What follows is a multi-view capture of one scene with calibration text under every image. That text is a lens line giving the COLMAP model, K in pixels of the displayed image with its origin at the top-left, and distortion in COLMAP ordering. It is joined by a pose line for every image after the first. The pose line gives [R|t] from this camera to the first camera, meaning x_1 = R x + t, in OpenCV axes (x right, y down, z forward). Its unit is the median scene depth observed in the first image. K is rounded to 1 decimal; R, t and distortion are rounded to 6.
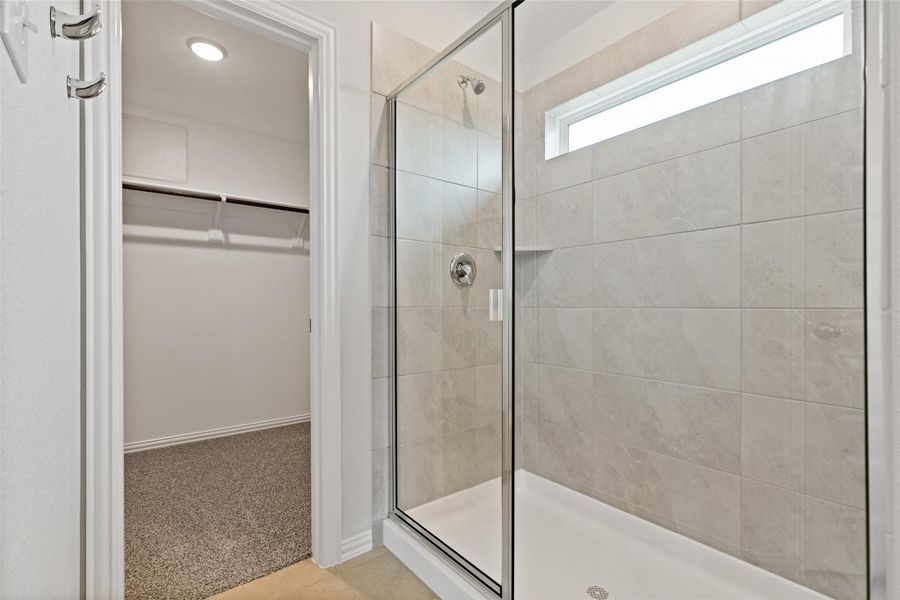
lens RADIAL K [[405.6, 0, 449.5], [0, 405.6, 301.9], [0, 0, 1]] dist [-0.000271, -0.000038]
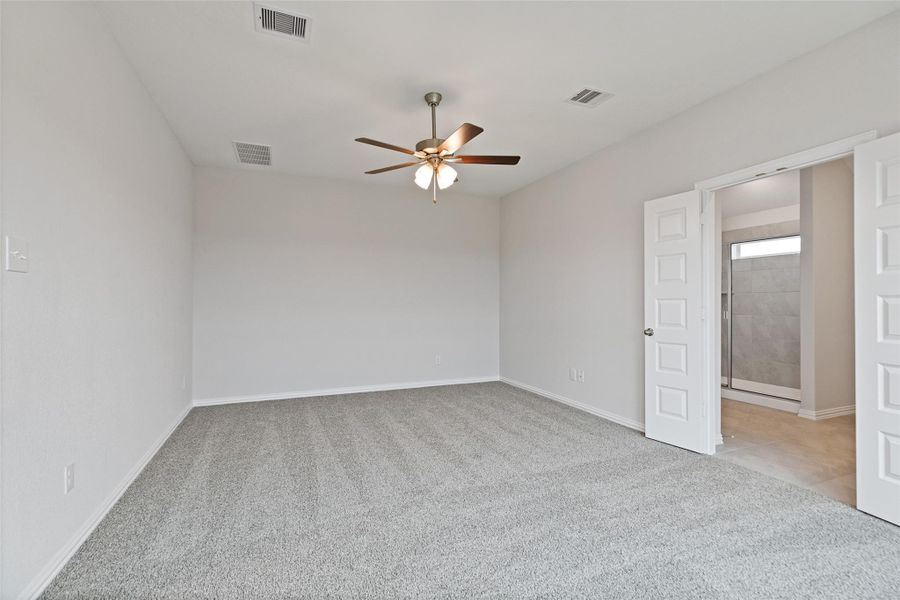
lens RADIAL K [[405.6, 0, 450.5], [0, 405.6, 301.9], [0, 0, 1]] dist [-0.000271, -0.000038]
pose [[0.961996, 0.000906, -0.273063, -0.924740], [-0.001582, 0.999996, -0.002254, -0.069943], [0.273060, 0.002601, 0.961993, -2.367641]]
